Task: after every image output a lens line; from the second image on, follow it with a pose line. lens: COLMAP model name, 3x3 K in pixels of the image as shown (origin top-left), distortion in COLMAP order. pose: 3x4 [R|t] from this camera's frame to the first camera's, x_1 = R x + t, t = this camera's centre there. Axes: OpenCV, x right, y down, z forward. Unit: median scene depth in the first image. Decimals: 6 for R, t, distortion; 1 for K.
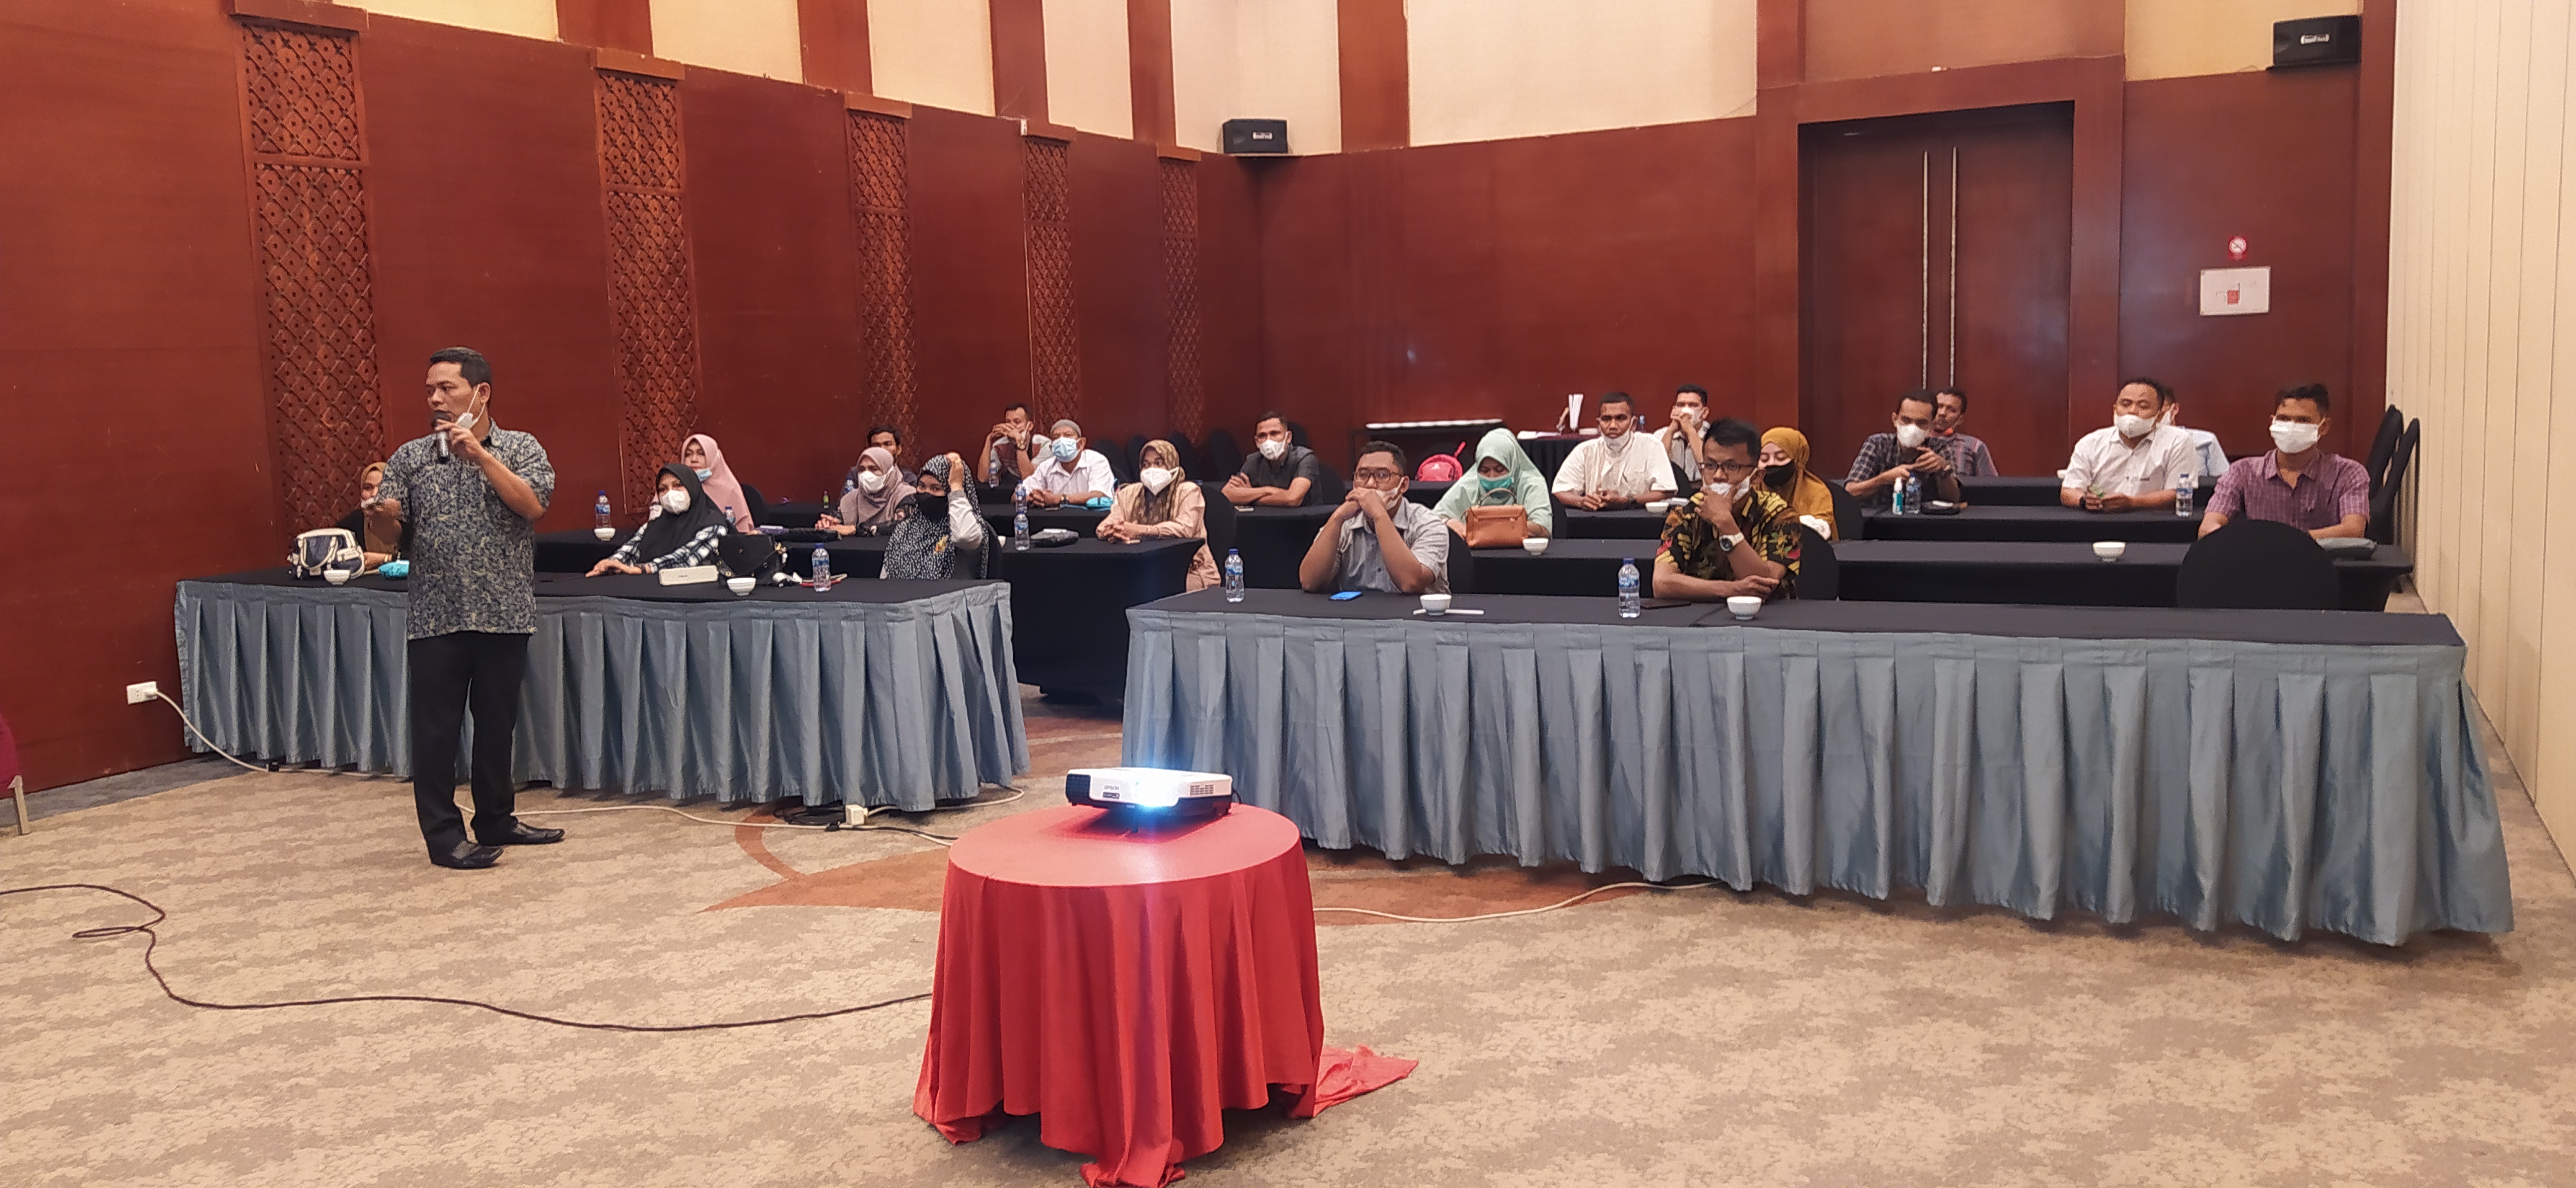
lens RADIAL K [[2007.5, 0, 1290.8], [0, 2007.5, 591.0], [0, 0, 1]] dist [0.072565, -0.108695]
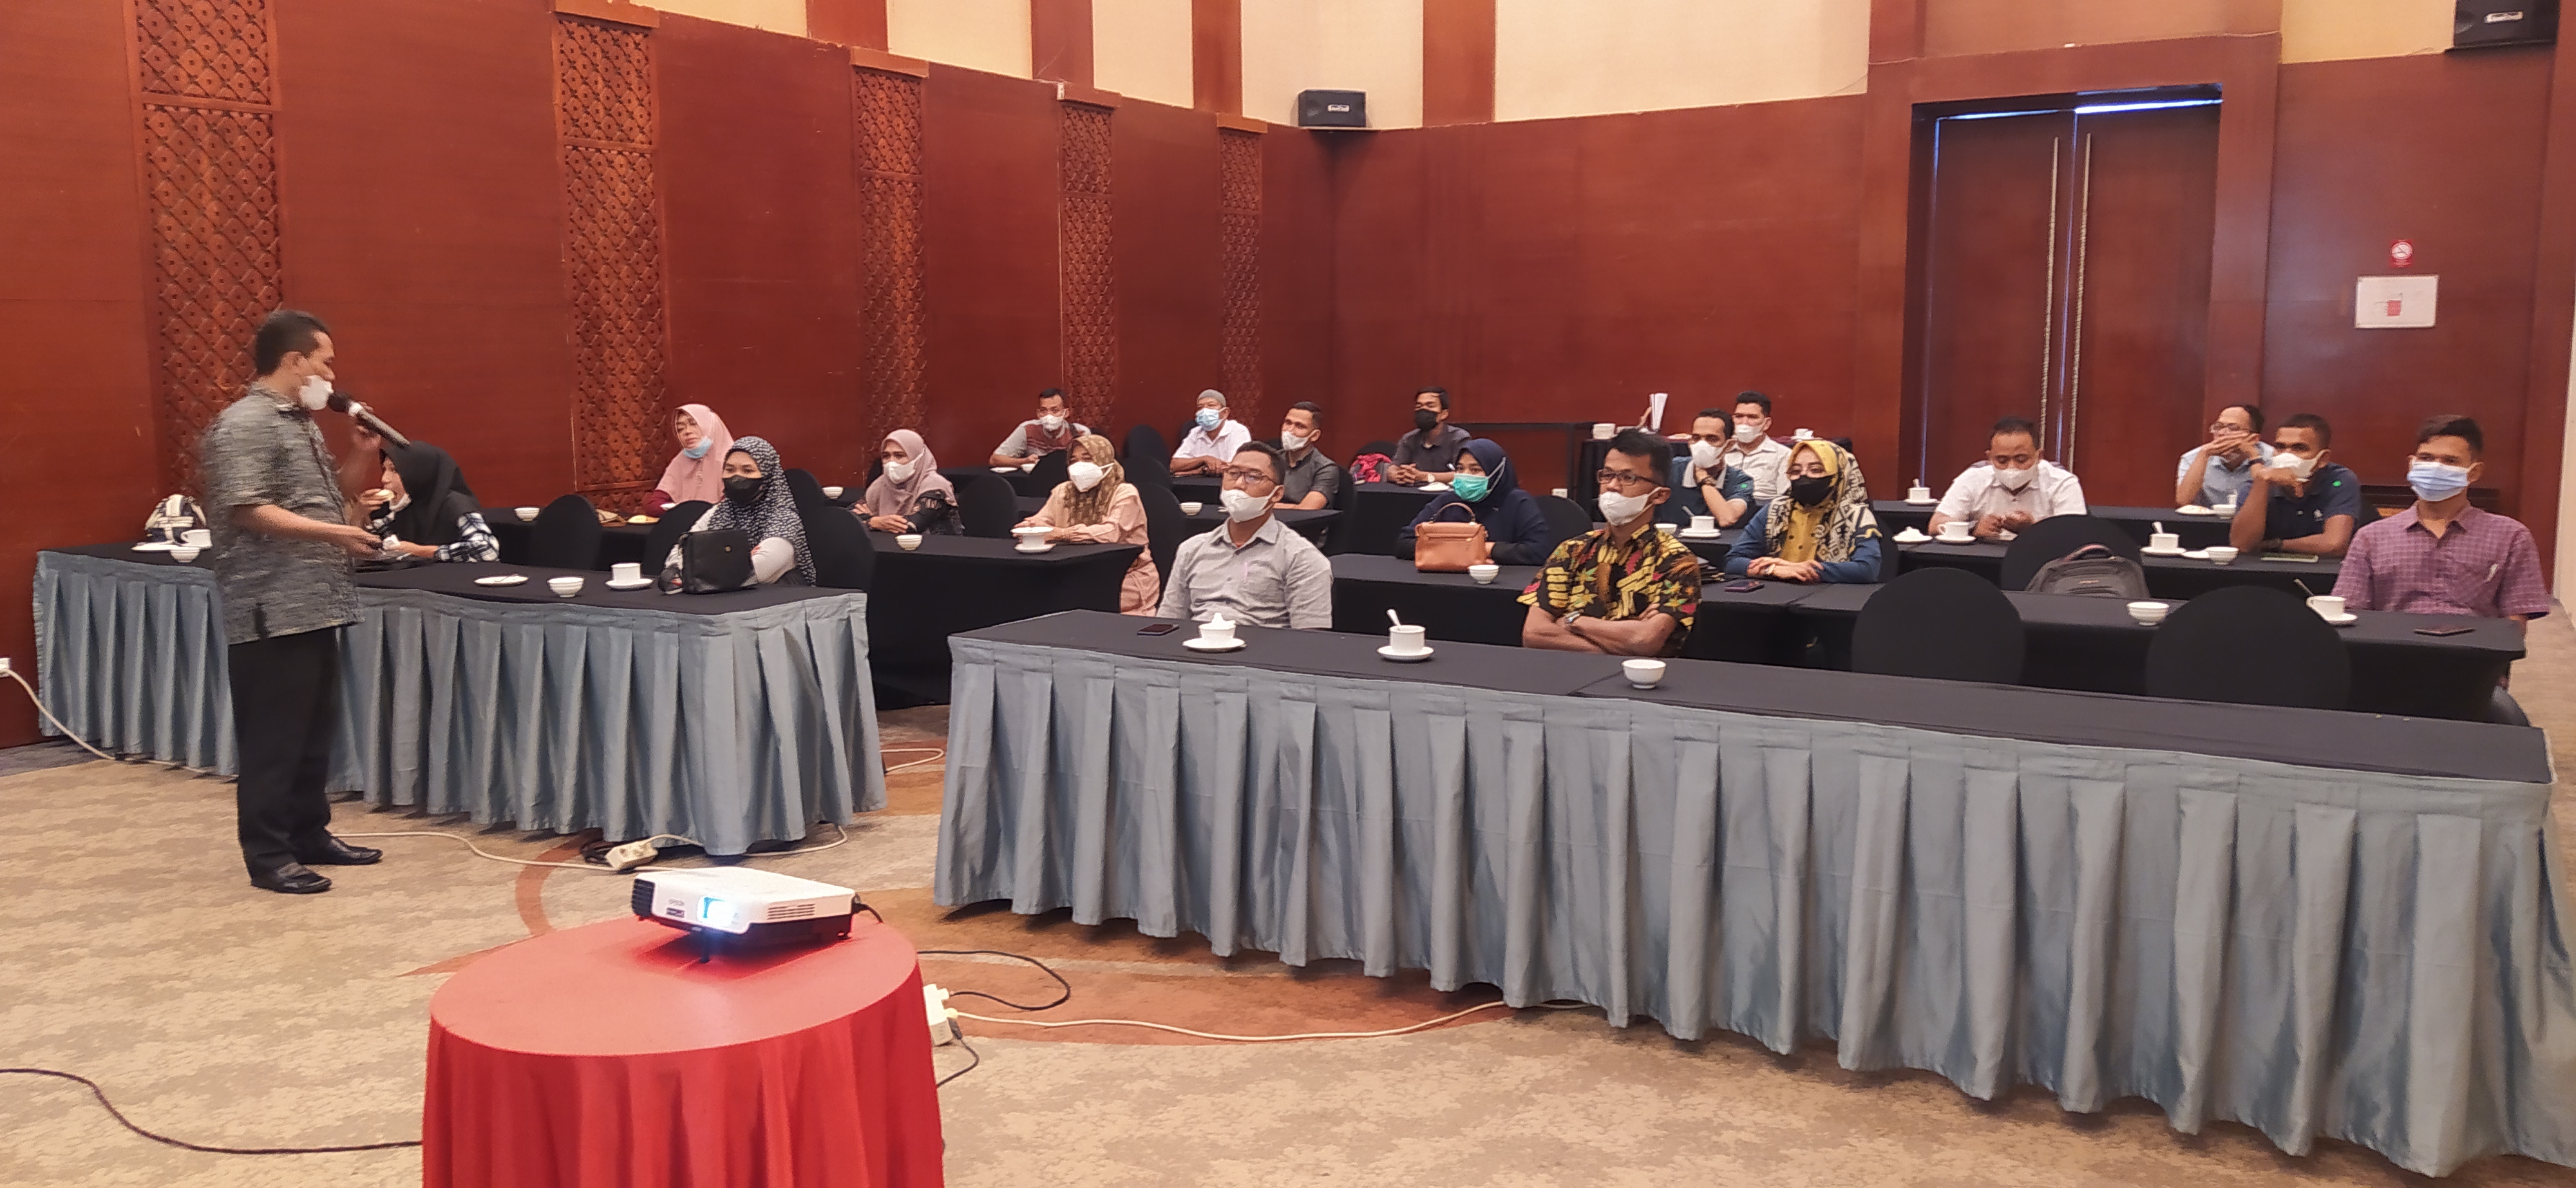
lens RADIAL K [[2007.5, 0, 1279.6], [0, 2007.5, 586.5], [0, 0, 1]] dist [0.072565, -0.108695]
pose [[0.995555, 0.039818, -0.085348, 0.083652], [-0.039295, 0.999197, 0.007804, -0.015524], [0.085590, -0.004416, 0.996321, 0.103823]]
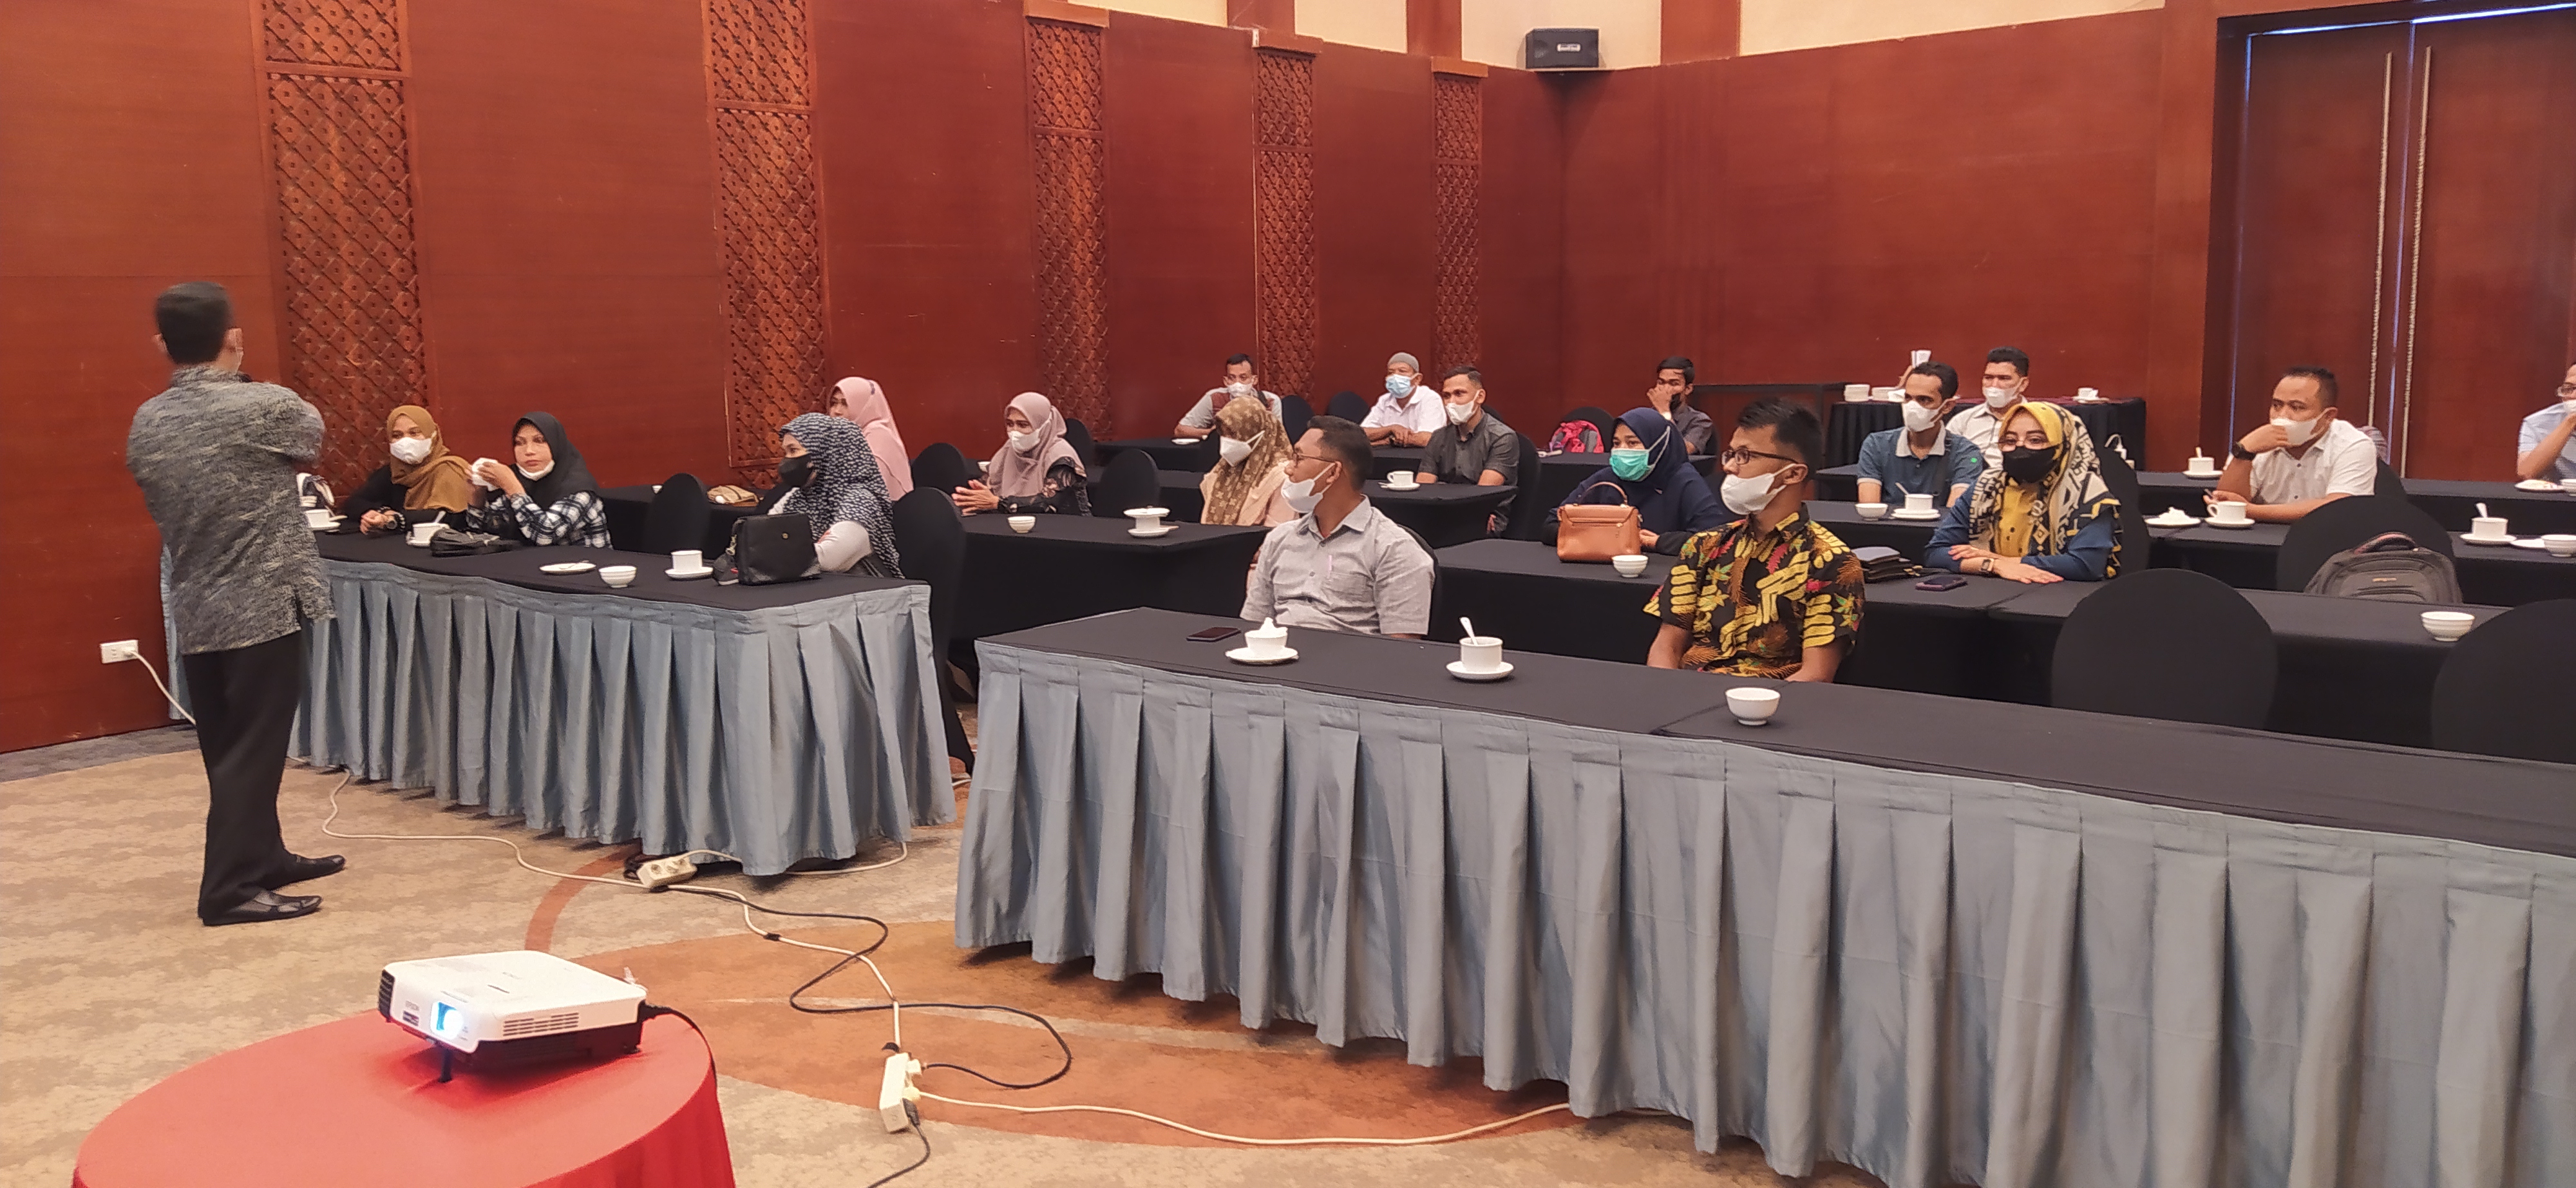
lens RADIAL K [[2007.5, 0, 1262.3], [0, 2007.5, 590.4], [0, 0, 1]] dist [0.072565, -0.108695]
pose [[0.971468, 0.047472, -0.232369, 0.125839], [-0.040693, 0.998597, 0.033886, -0.025247], [0.233652, -0.023463, 0.972037, 0.191086]]
